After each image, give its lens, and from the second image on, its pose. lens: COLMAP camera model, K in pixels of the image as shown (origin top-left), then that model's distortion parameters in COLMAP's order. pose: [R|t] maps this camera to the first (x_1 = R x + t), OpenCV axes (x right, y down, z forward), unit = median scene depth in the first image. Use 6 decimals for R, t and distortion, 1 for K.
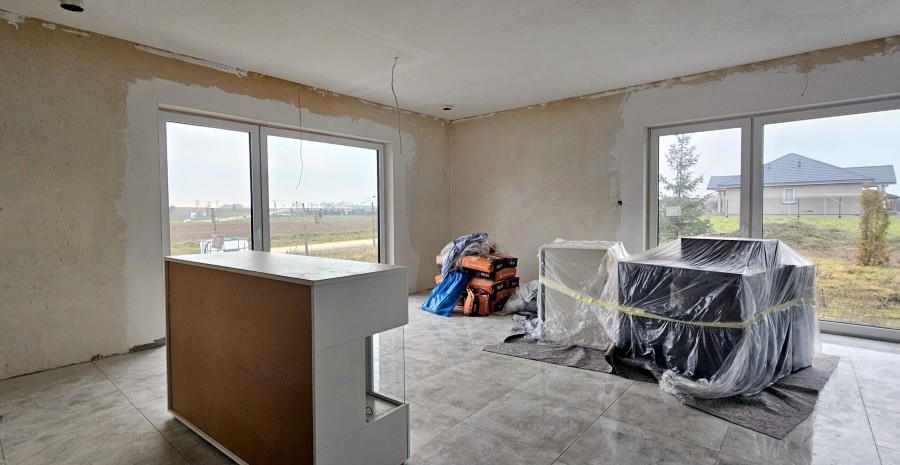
lens RADIAL K [[425.8, 0, 436.1], [0, 425.8, 225.9], [0, 0, 1]] dist [-0.000012, -0.000100]
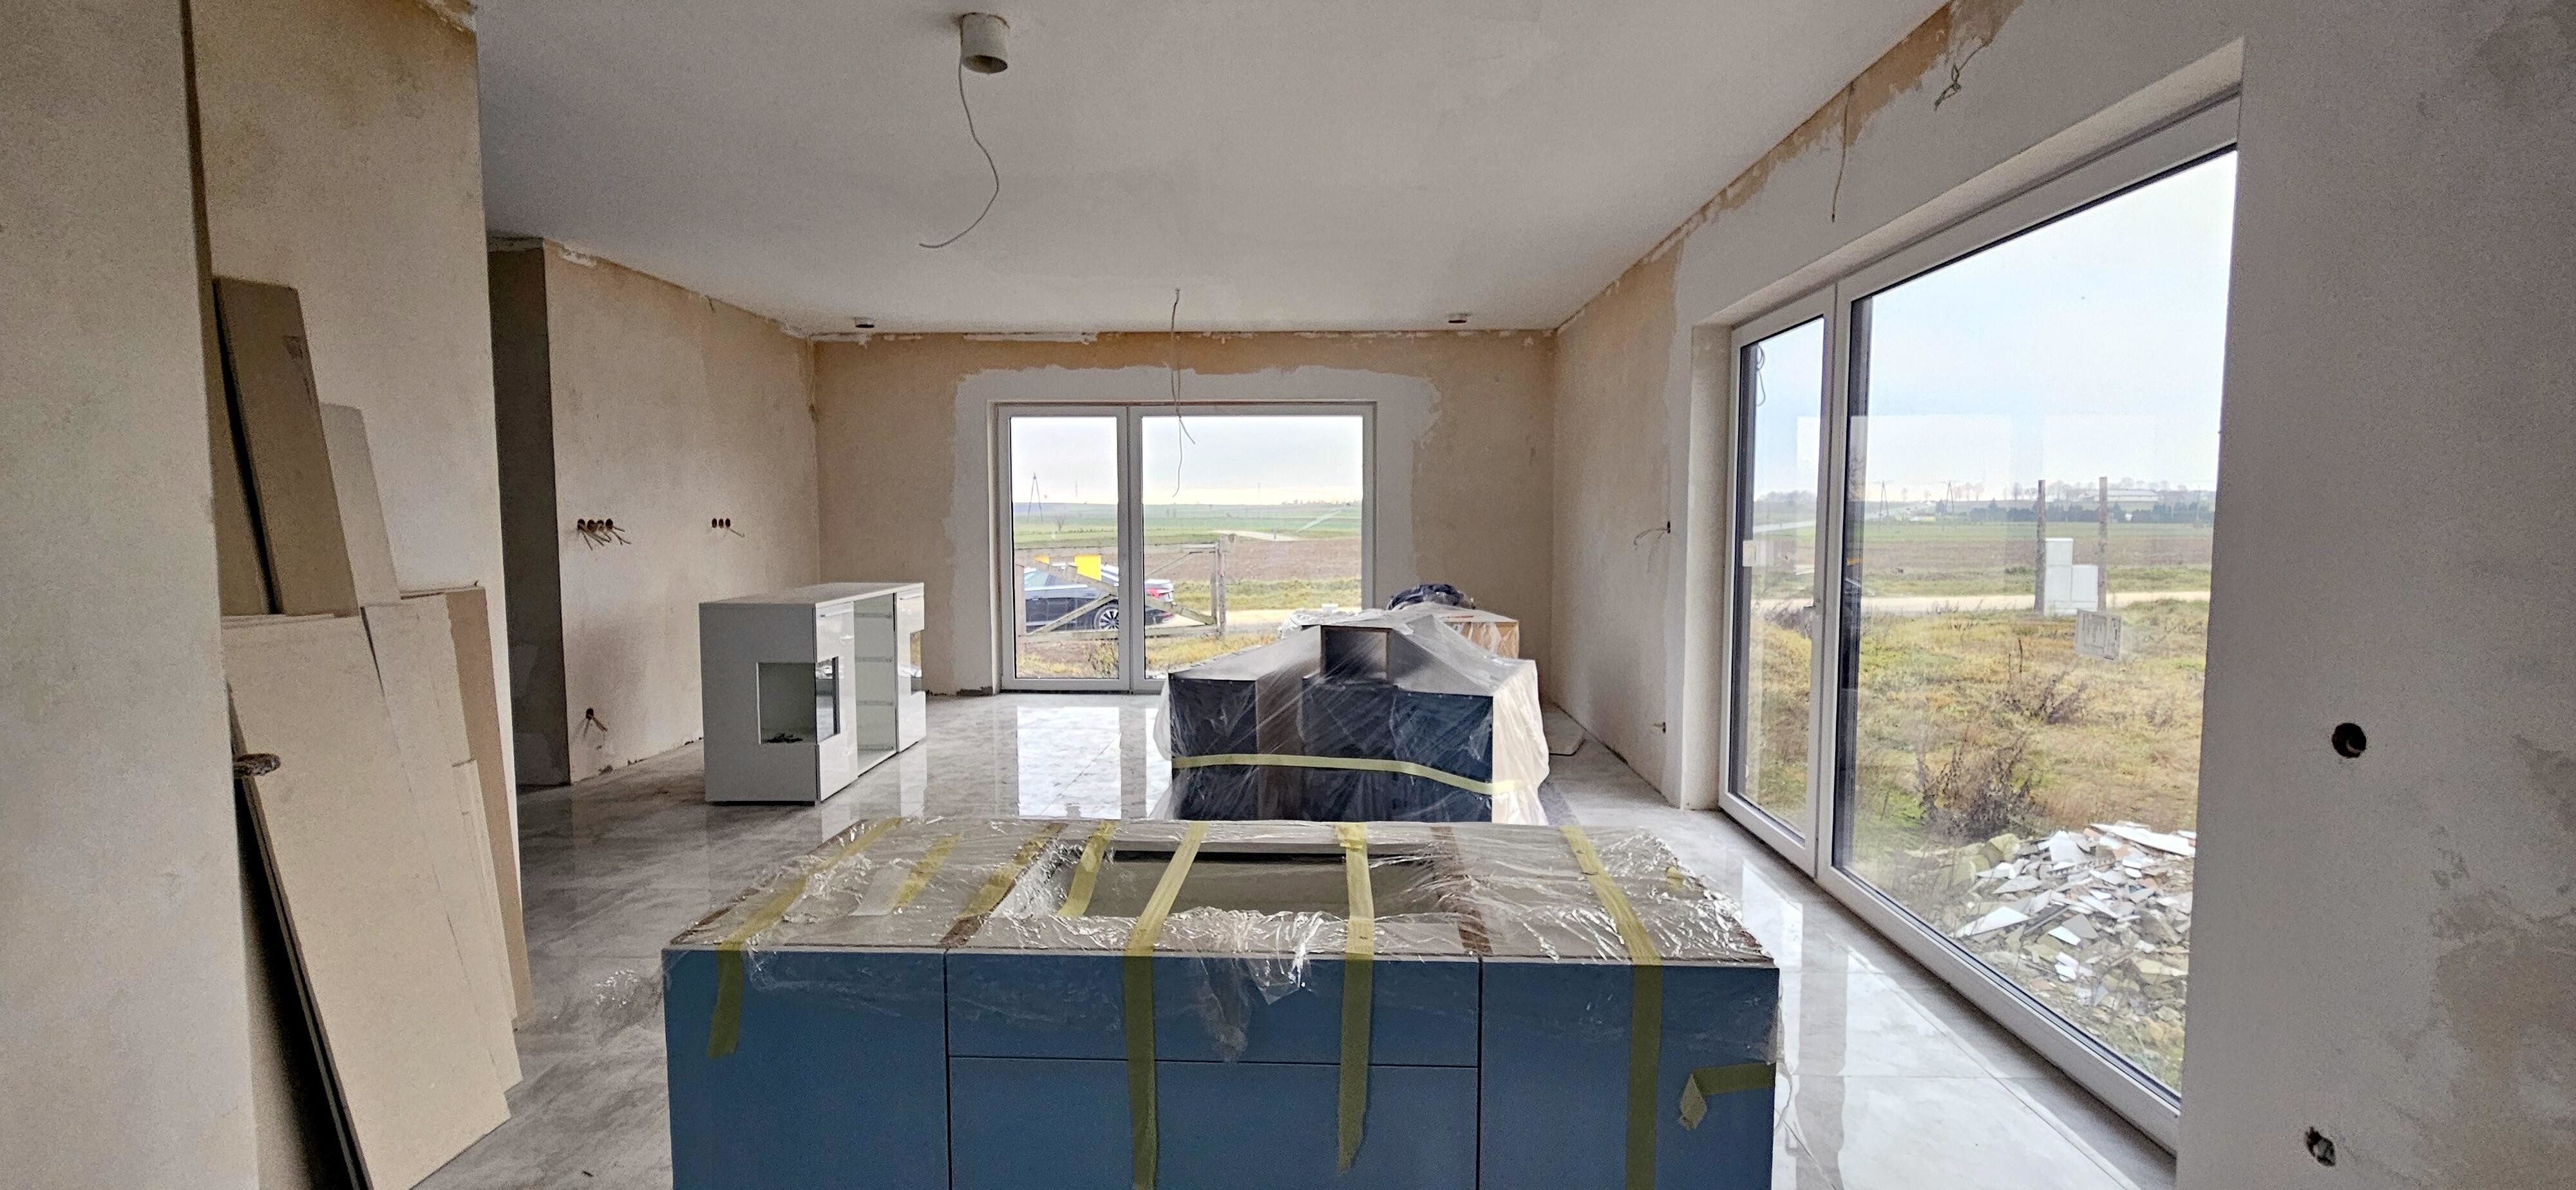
lens RADIAL K [[1051.1, 0, 1304.7], [0, 1051.1, 590.4], [0, 0, 1]] dist [0.001405, -0.000125]
pose [[0.630930, 0.063732, -0.773217, 1.037740], [-0.030258, 0.997883, 0.057560, -0.044259], [0.775249, -0.012921, 0.631523, 0.148389]]
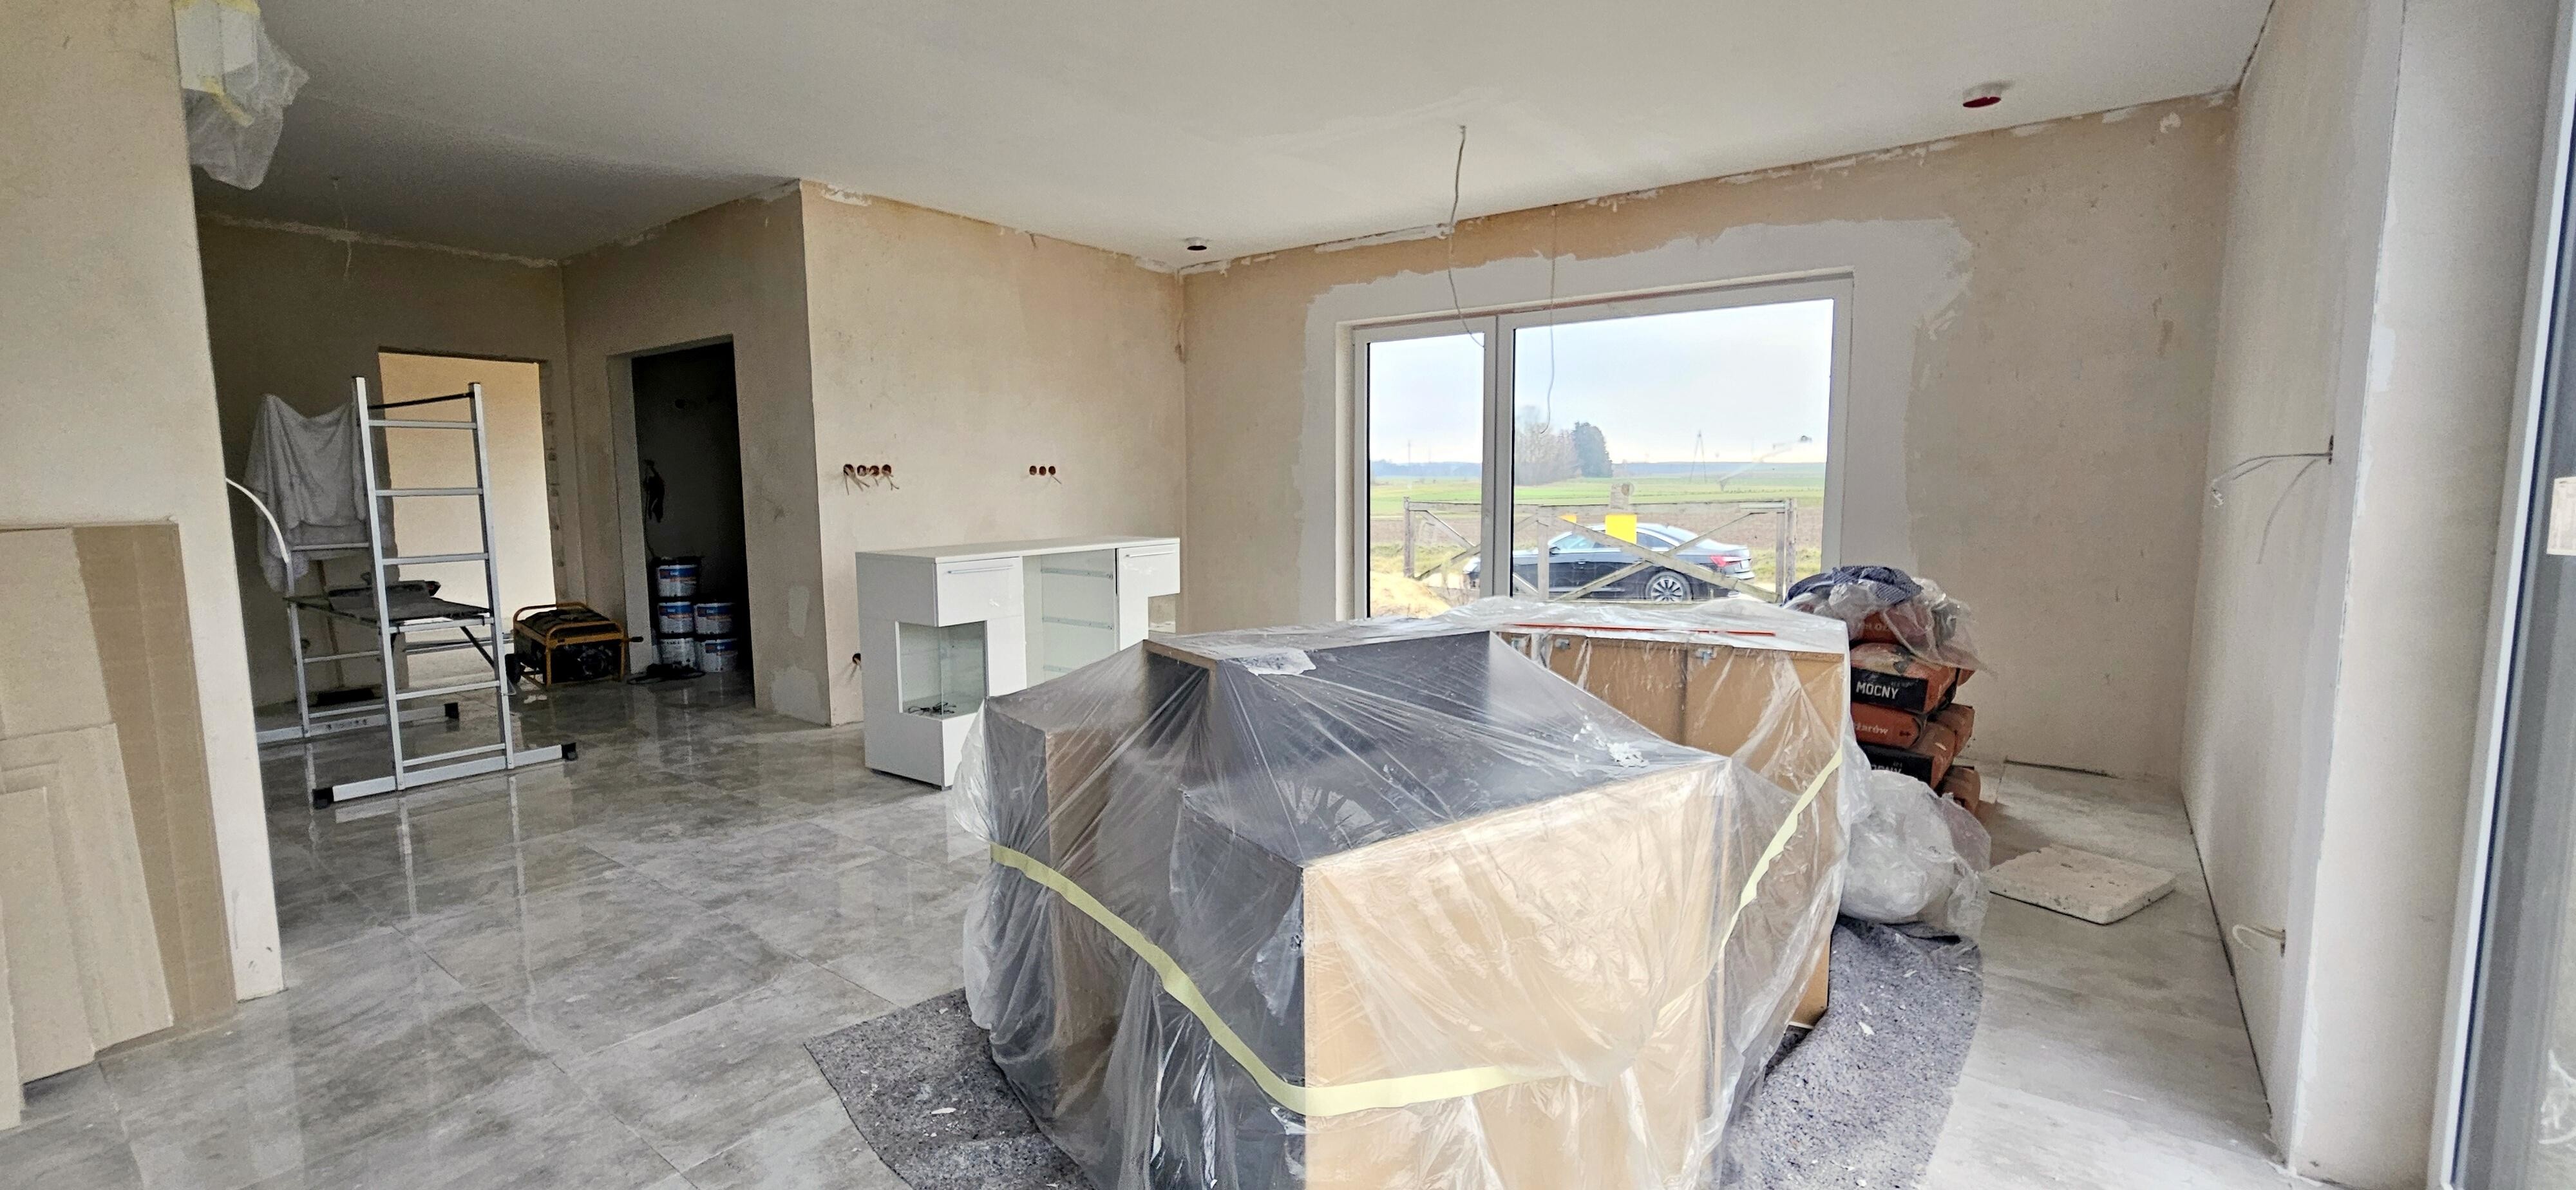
lens RADIAL K [[1051.1, 0, 1304.7], [0, 1051.1, 590.4], [0, 0, 1]] dist [0.001405, -0.000125]
pose [[0.073166, 0.114874, -0.990682, 0.843174], [-0.027545, 0.993198, 0.113131, -0.038244], [0.996939, 0.019011, 0.075832, 0.648949]]
